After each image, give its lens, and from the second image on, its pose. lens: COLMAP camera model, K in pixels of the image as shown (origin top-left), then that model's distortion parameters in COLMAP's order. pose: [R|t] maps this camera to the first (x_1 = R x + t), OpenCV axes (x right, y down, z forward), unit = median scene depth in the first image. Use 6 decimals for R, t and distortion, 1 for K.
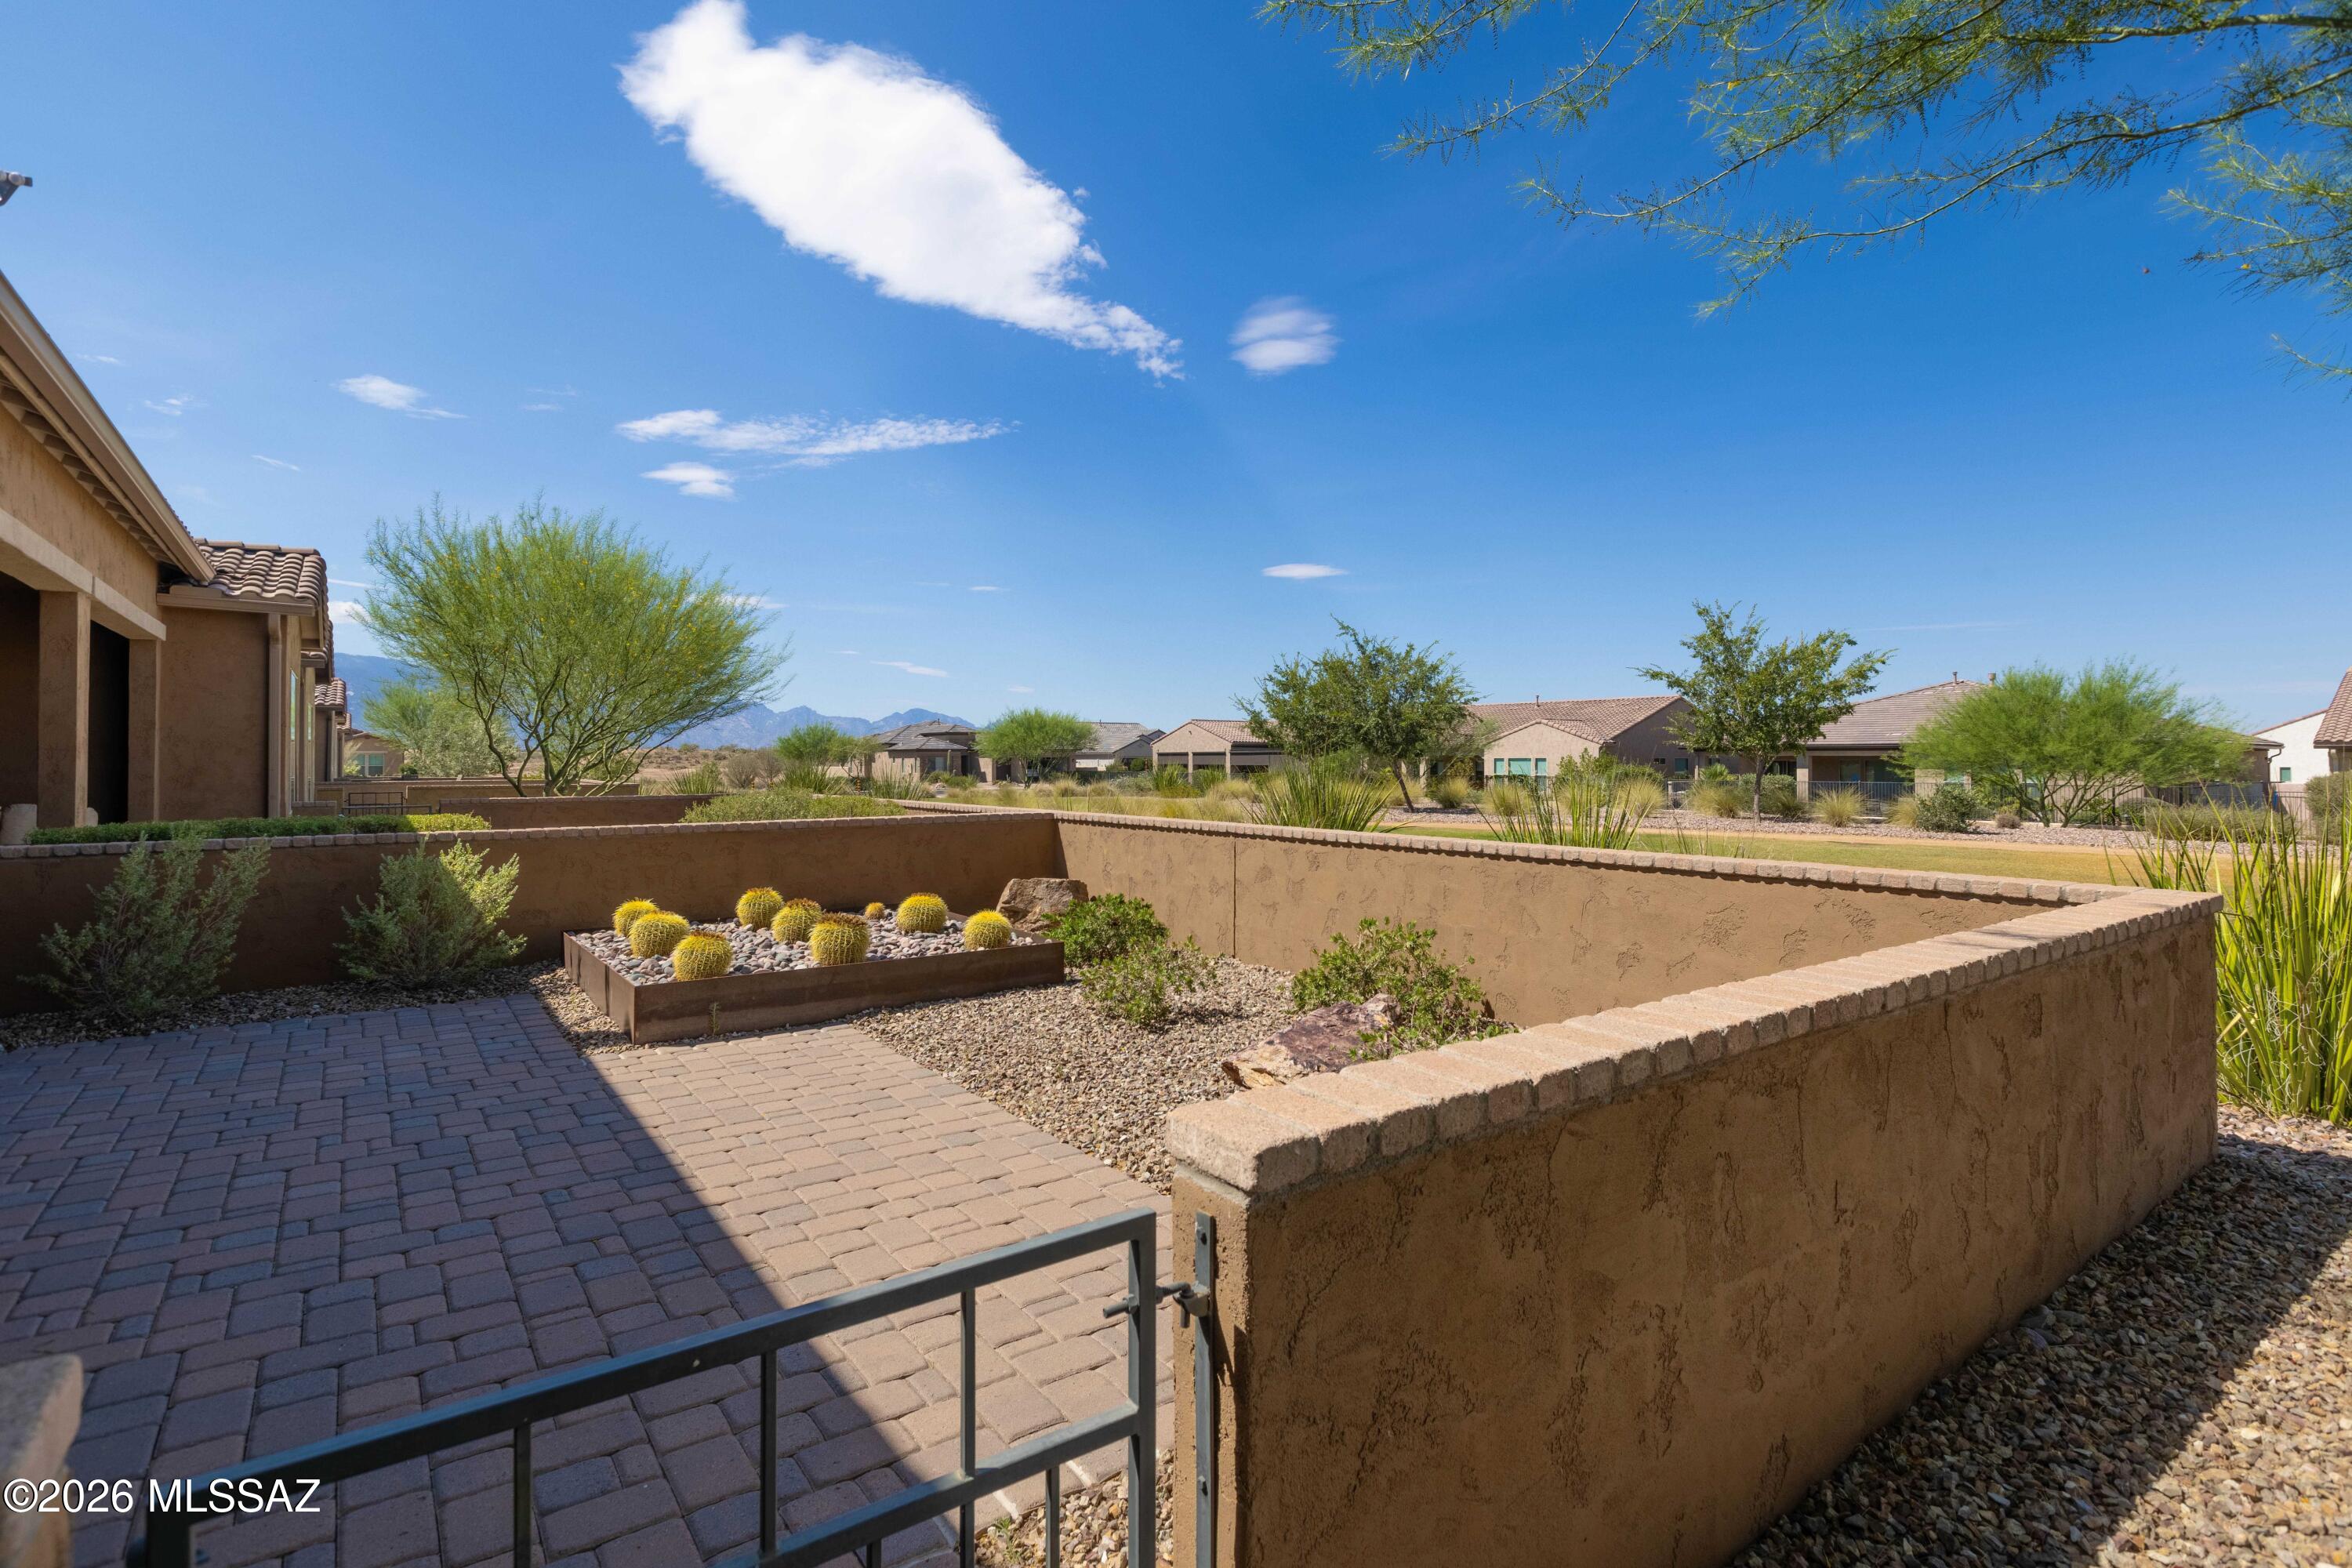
lens RADIAL K [[1178.7, 0, 1216.8], [0, 1178.7, 740.8], [0, 0, 1]] dist [-0.002272, -0.002766]
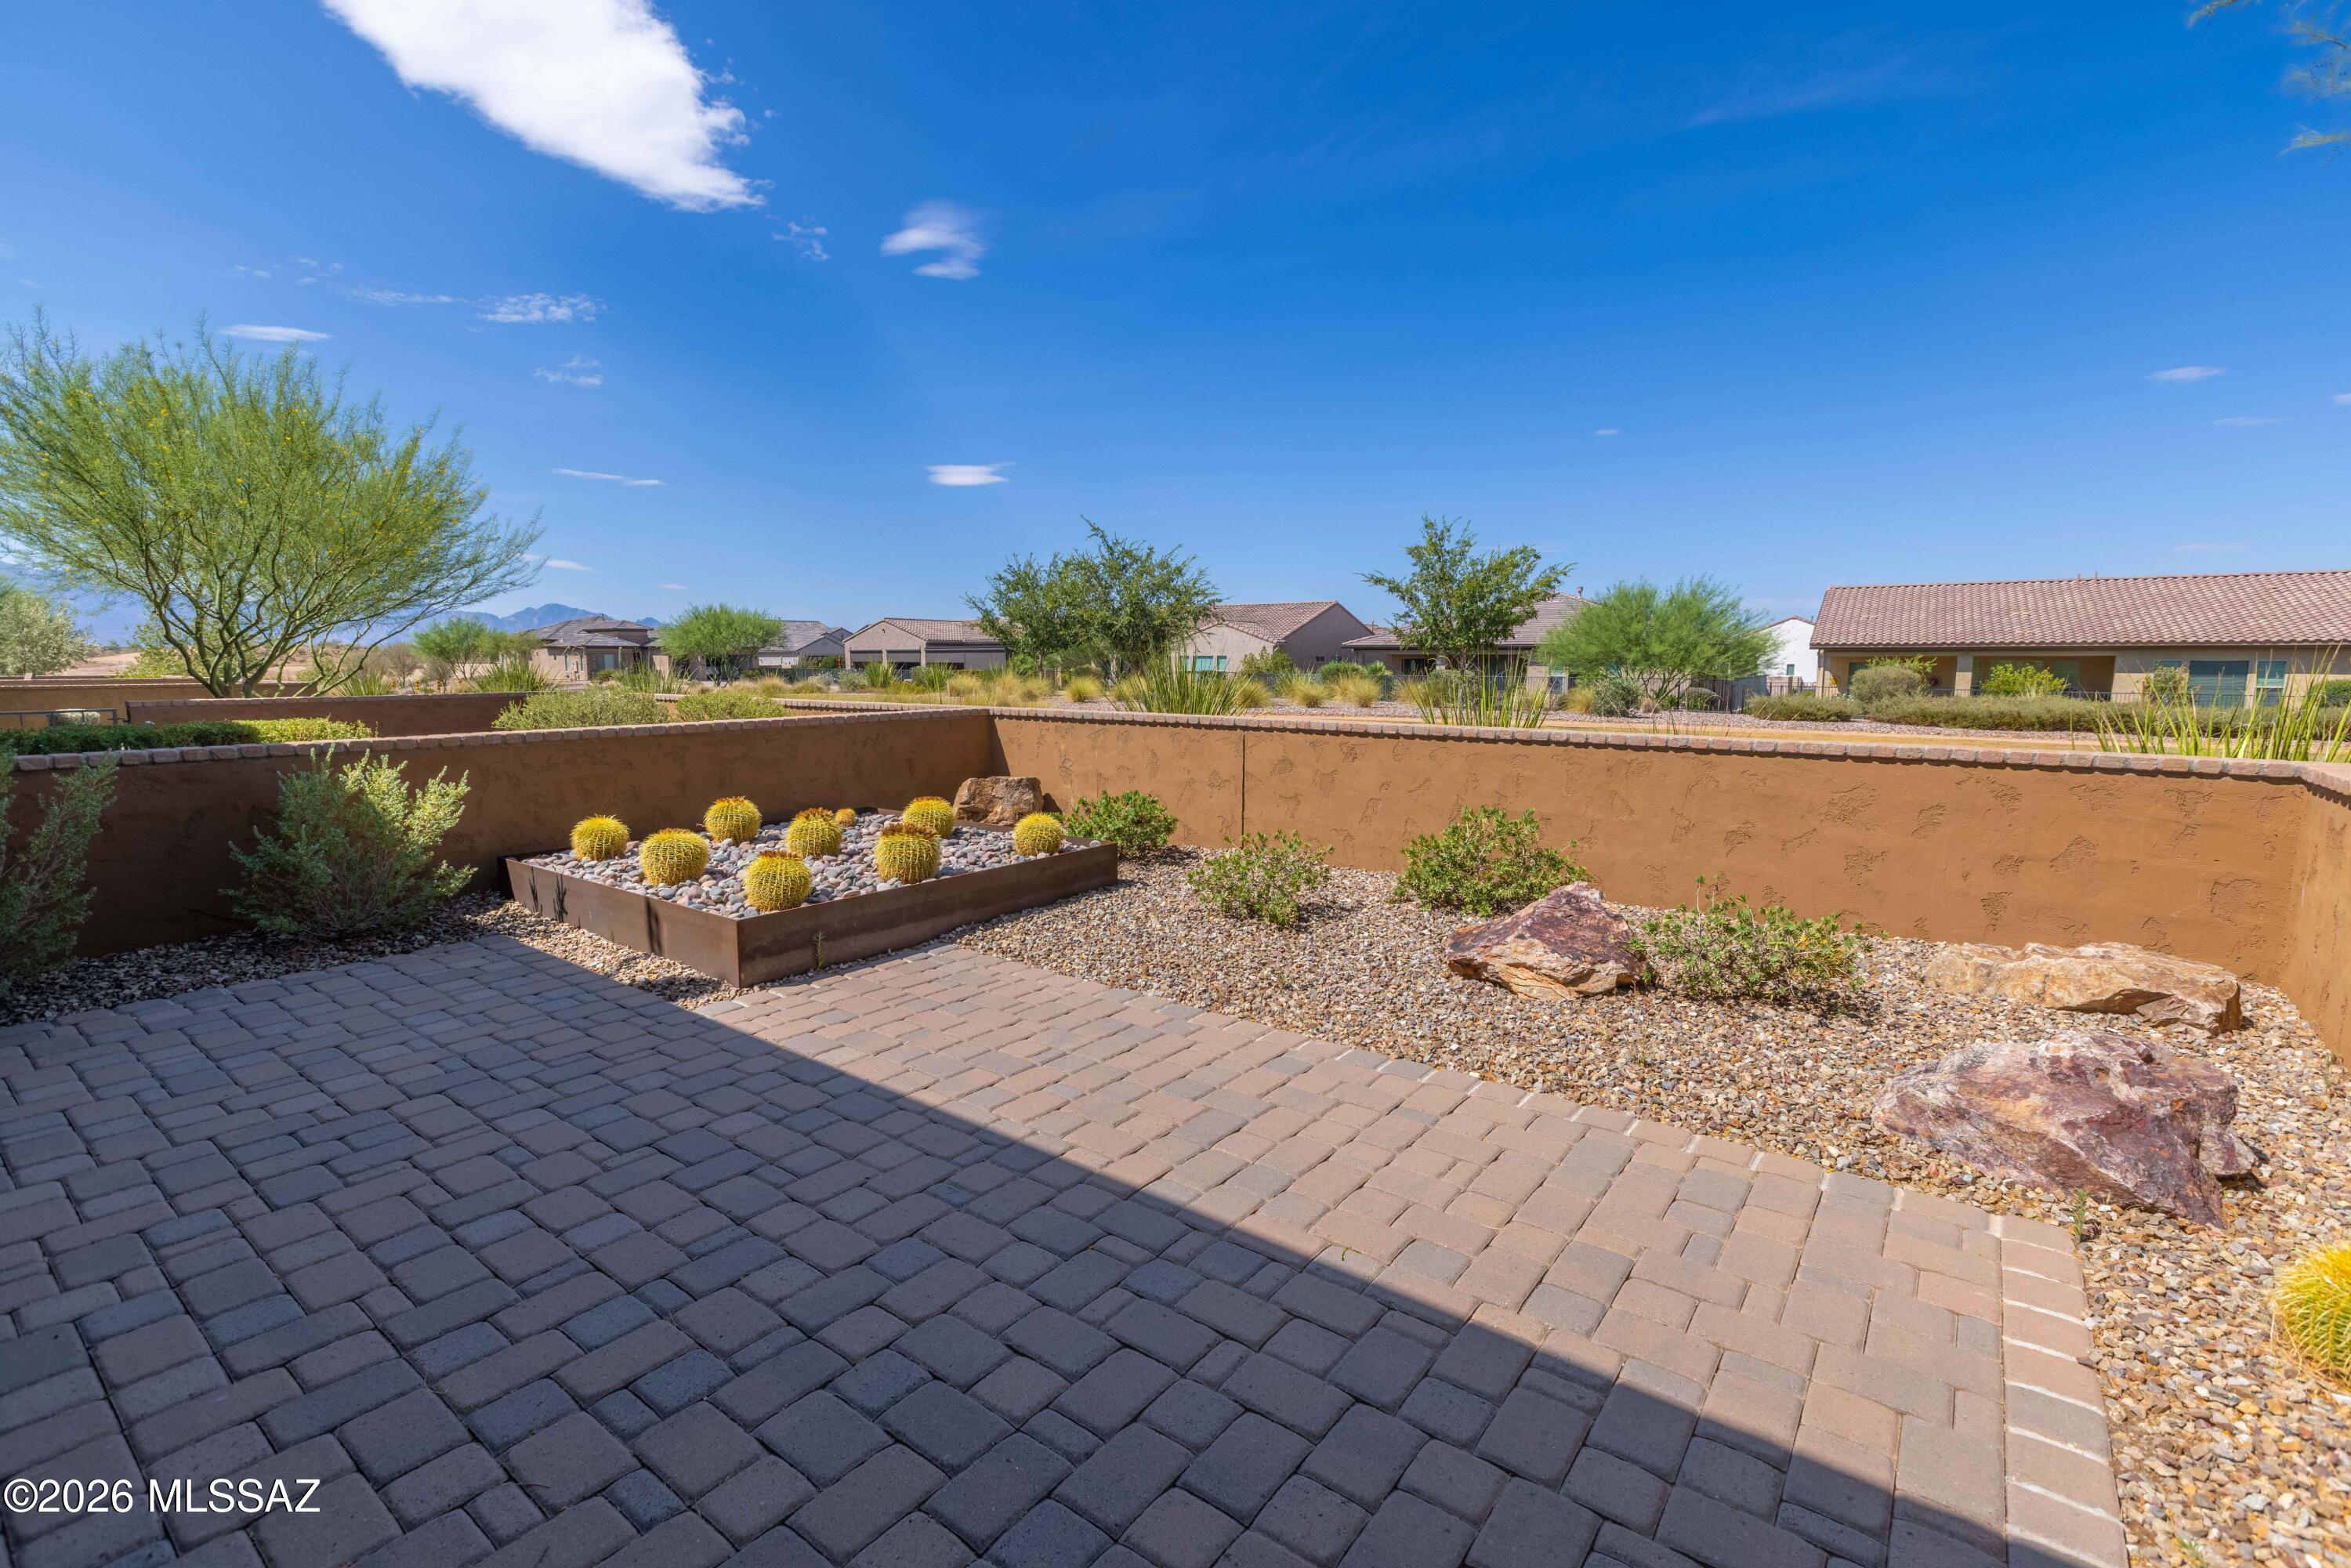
lens RADIAL K [[1073.6, 0, 1173.2], [0, 1073.6, 795.5], [0, 0, 1]] dist [0.000434, 0.000766]
pose [[0.961116, -0.033645, 0.274086, -0.240671], [-0.005793, 0.989875, 0.141822, 0.006261], [-0.276083, -0.137895, 0.951190, 0.120474]]
